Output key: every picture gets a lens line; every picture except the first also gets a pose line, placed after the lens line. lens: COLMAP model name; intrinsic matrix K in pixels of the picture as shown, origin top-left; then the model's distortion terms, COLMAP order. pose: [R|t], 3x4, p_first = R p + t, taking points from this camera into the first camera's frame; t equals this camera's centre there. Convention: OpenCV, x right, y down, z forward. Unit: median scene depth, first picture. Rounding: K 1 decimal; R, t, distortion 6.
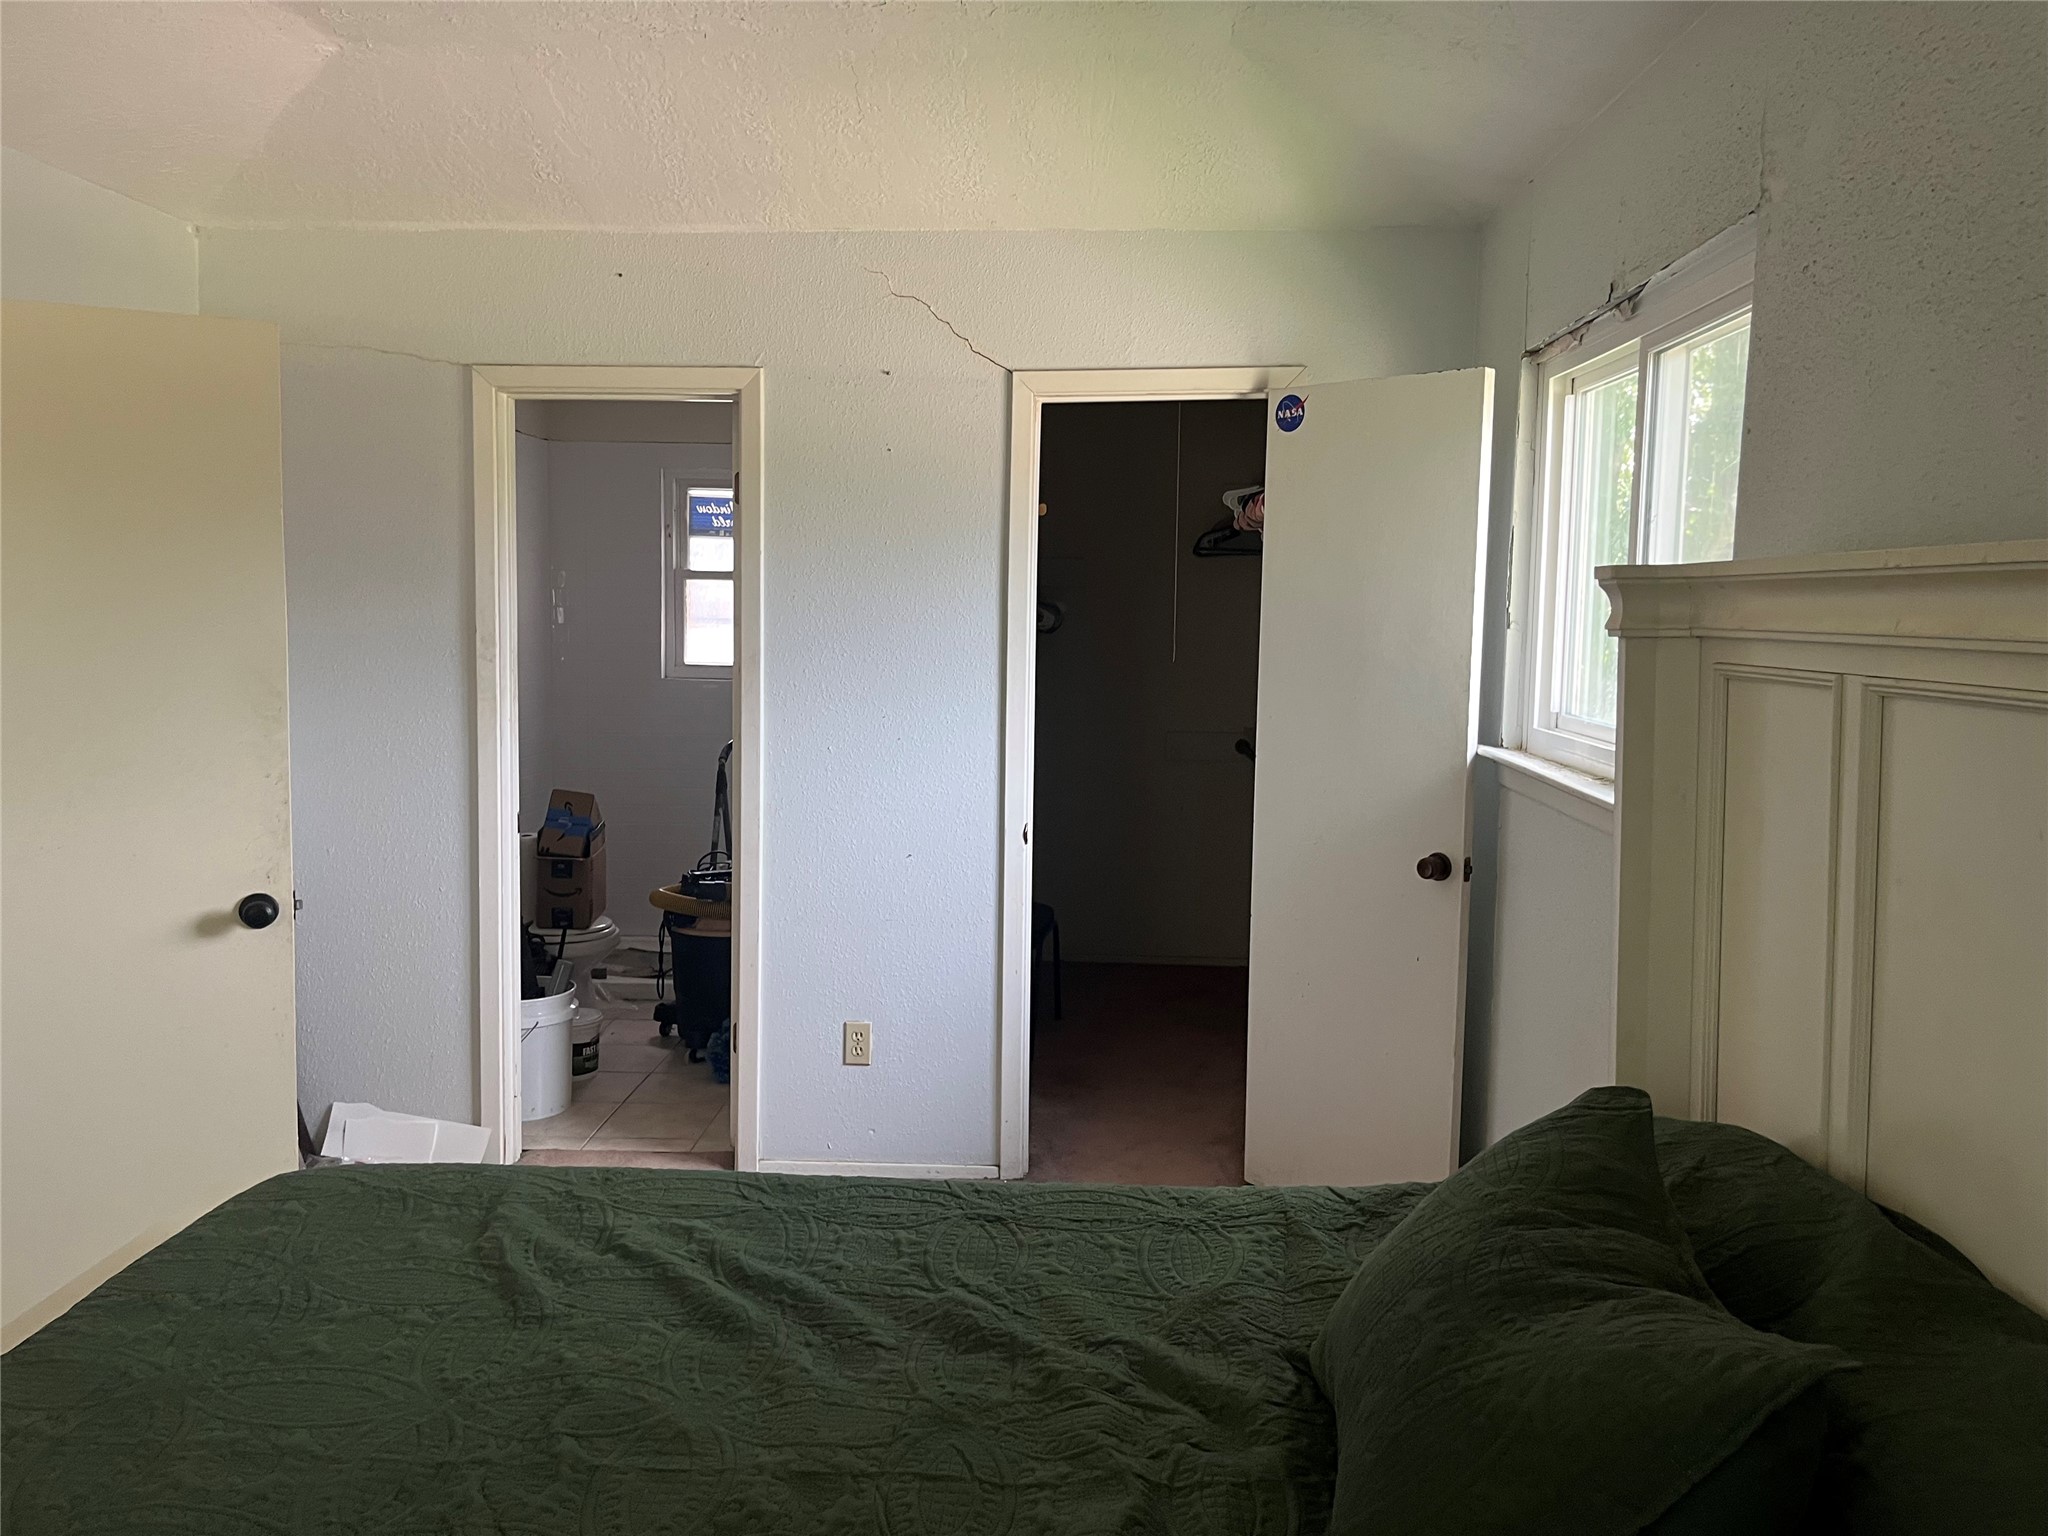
lens RADIAL K [[1552.8, 0, 1031.6], [0, 1552.8, 757.6], [0, 0, 1]] dist [0.084696, -0.111404]
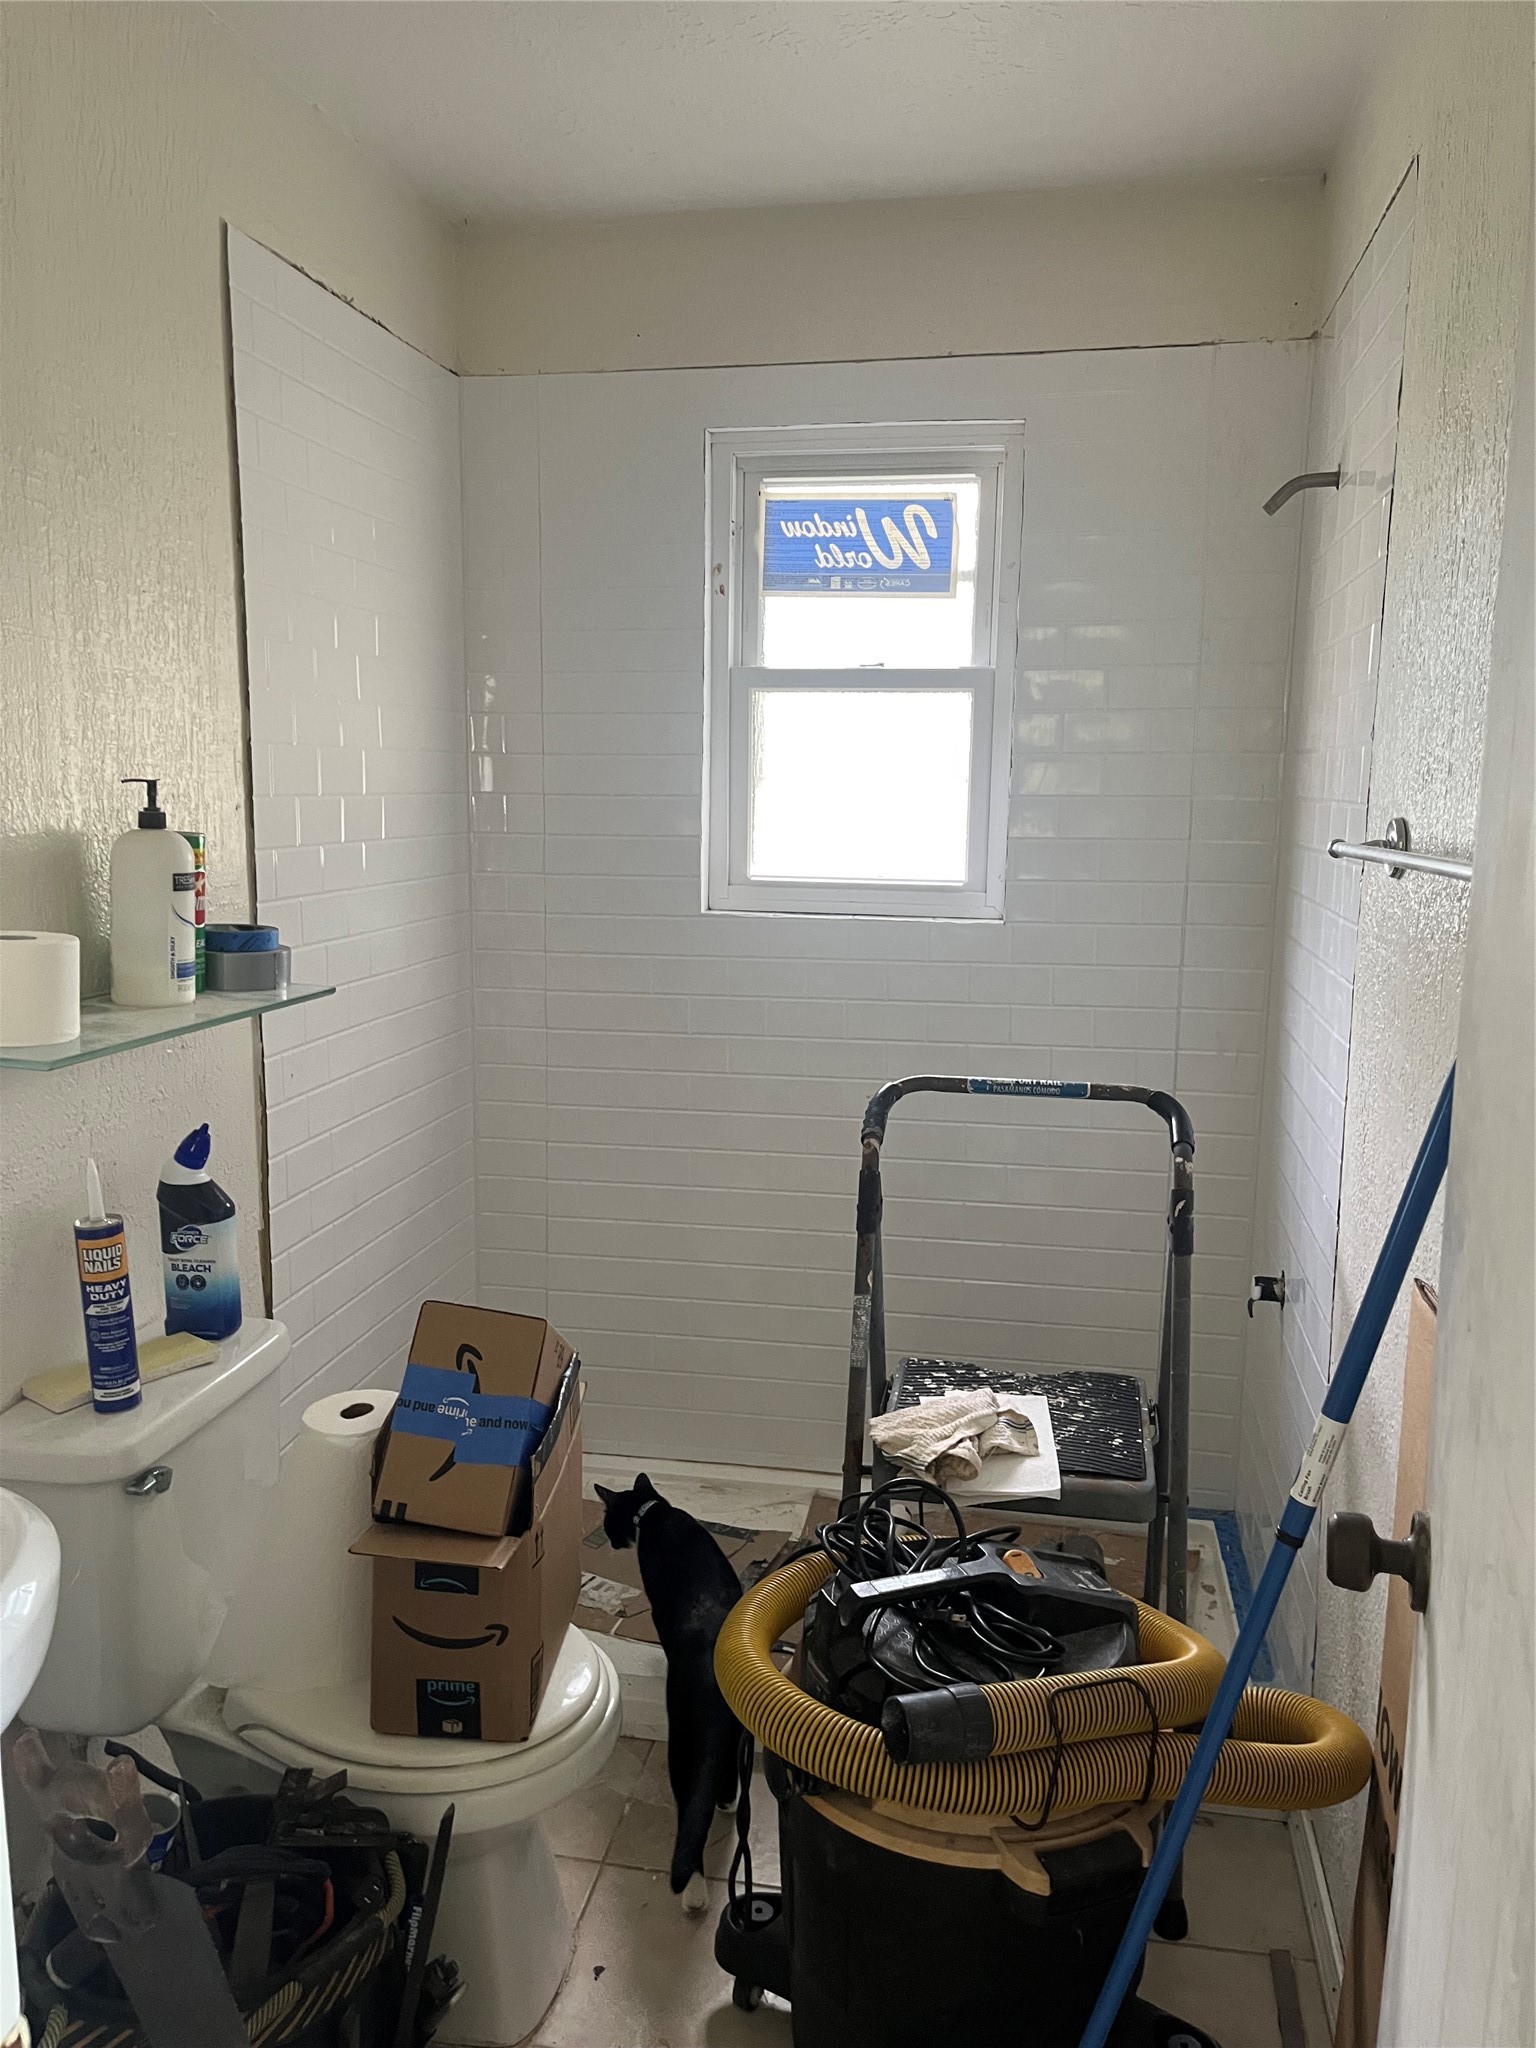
lens RADIAL K [[1552.8, 0, 768.0], [0, 1552.8, 1024.0], [0, 0, 1]] dist [0.084696, -0.111404]
pose [[0.988926, 0.014499, -0.147698, -0.245120], [-0.006071, 0.998336, 0.057350, -0.072768], [0.148283, -0.055819, 0.987368, 0.902168]]
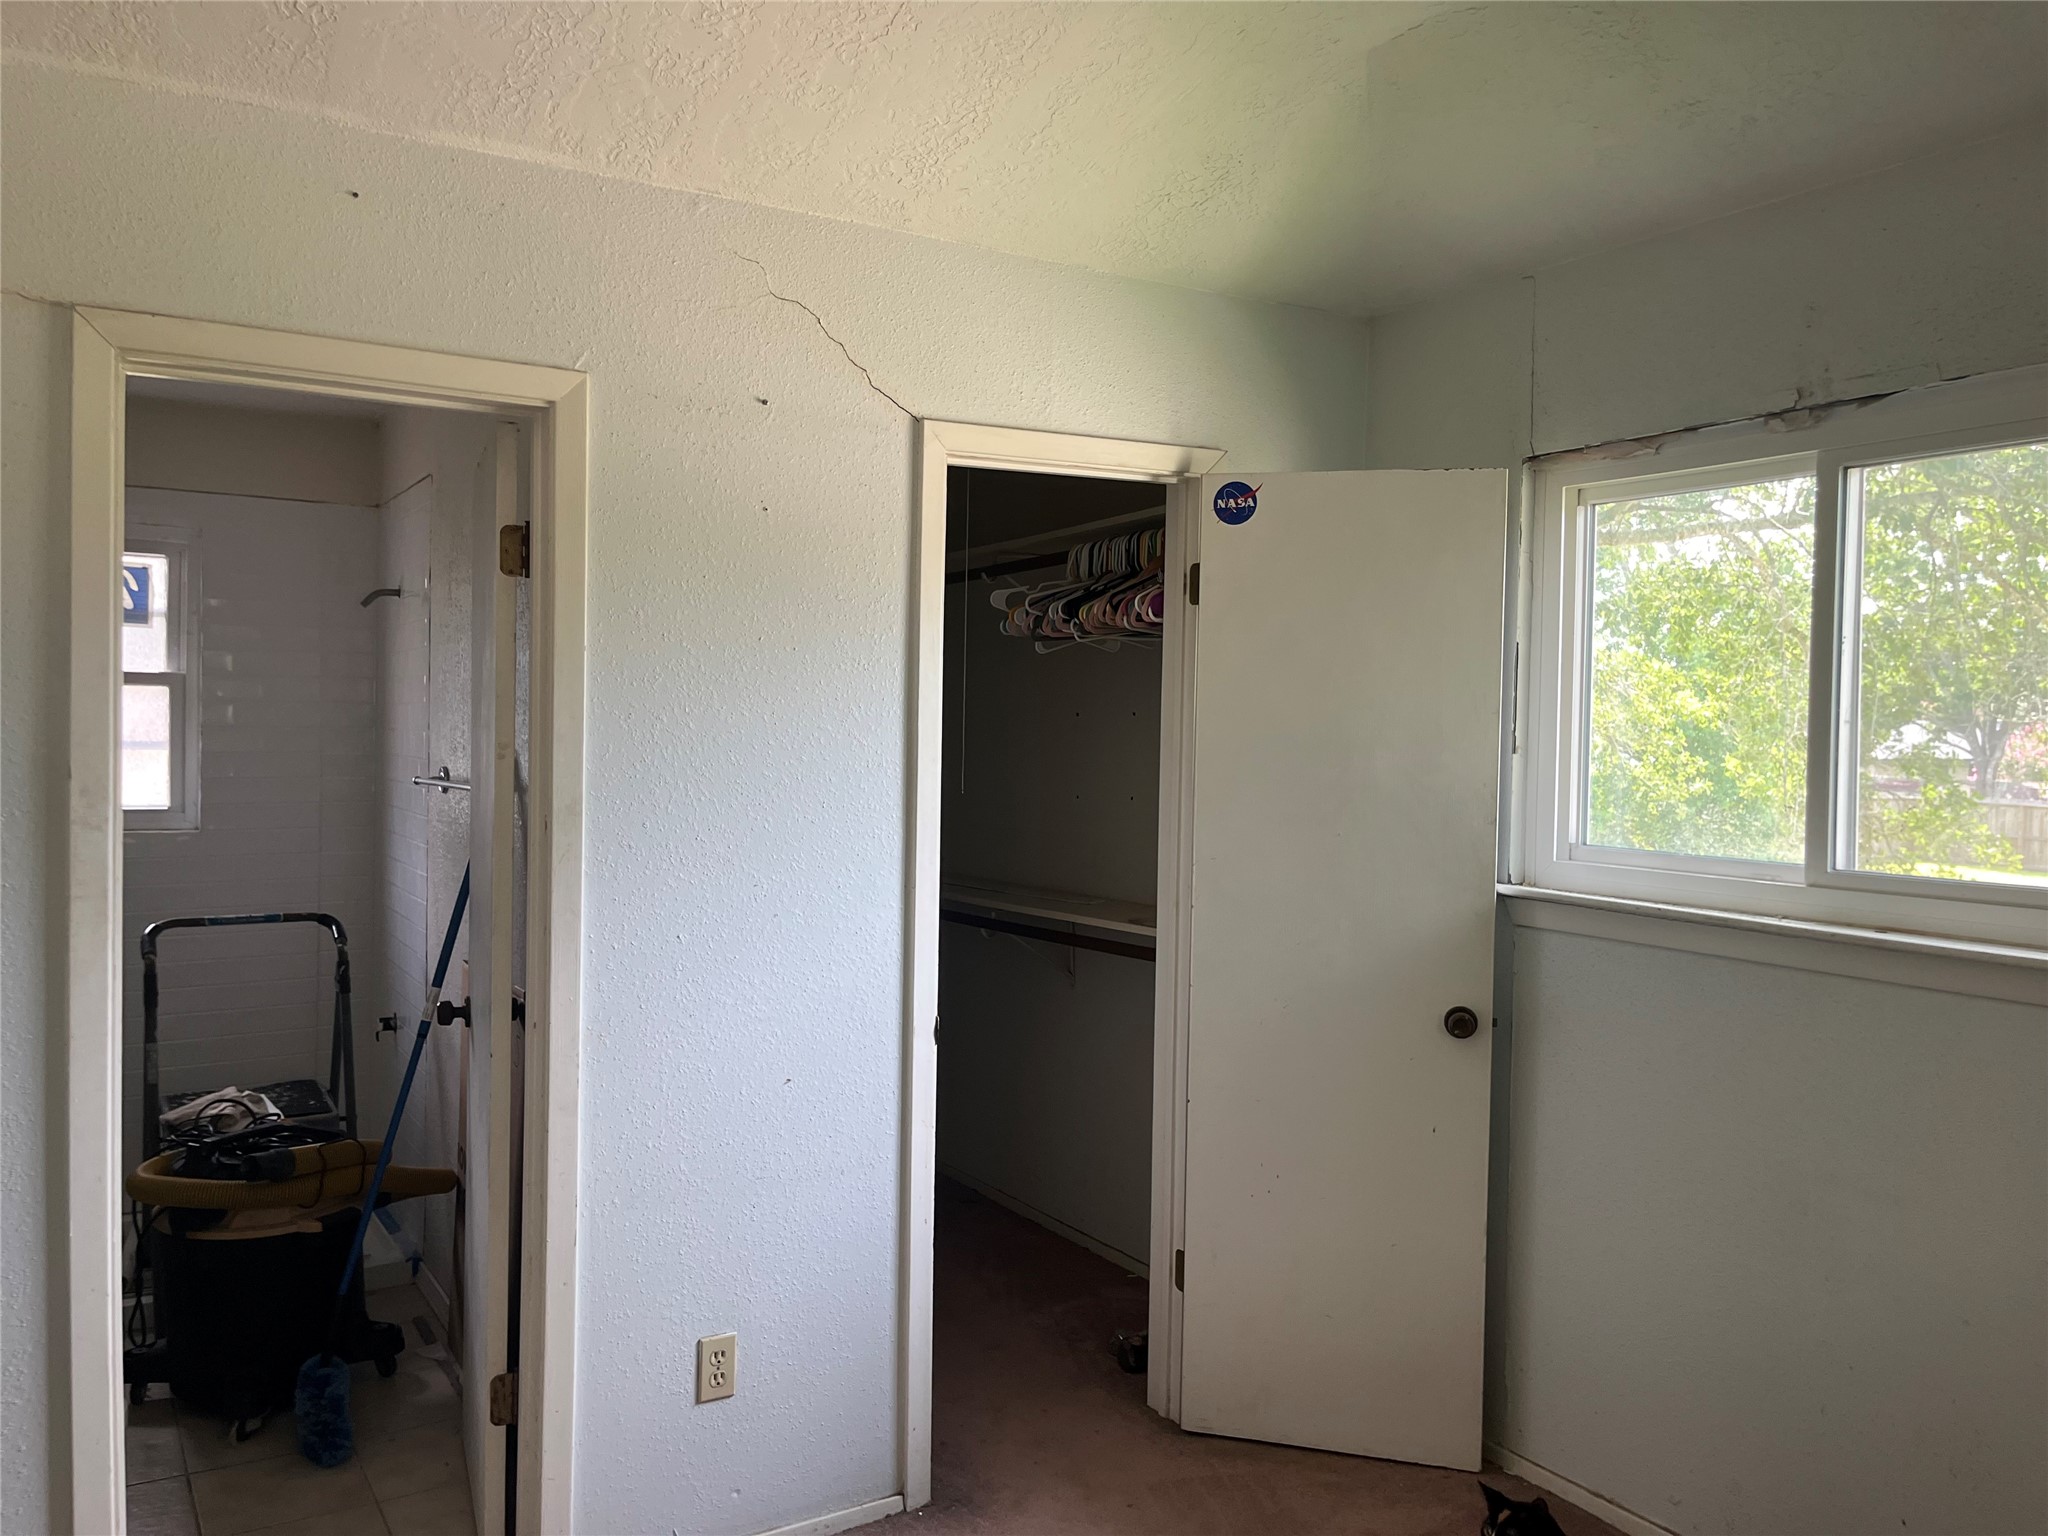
lens RADIAL K [[1556.0, 0, 1028.4], [0, 1556.0, 776.1], [0, 0, 1]] dist [0.074454, -0.111544]
pose [[0.828988, -0.019279, 0.558934, -0.383022], [0.052432, 0.997683, -0.043352, -0.038156], [-0.556803, 0.065244, 0.828078, 0.344368]]
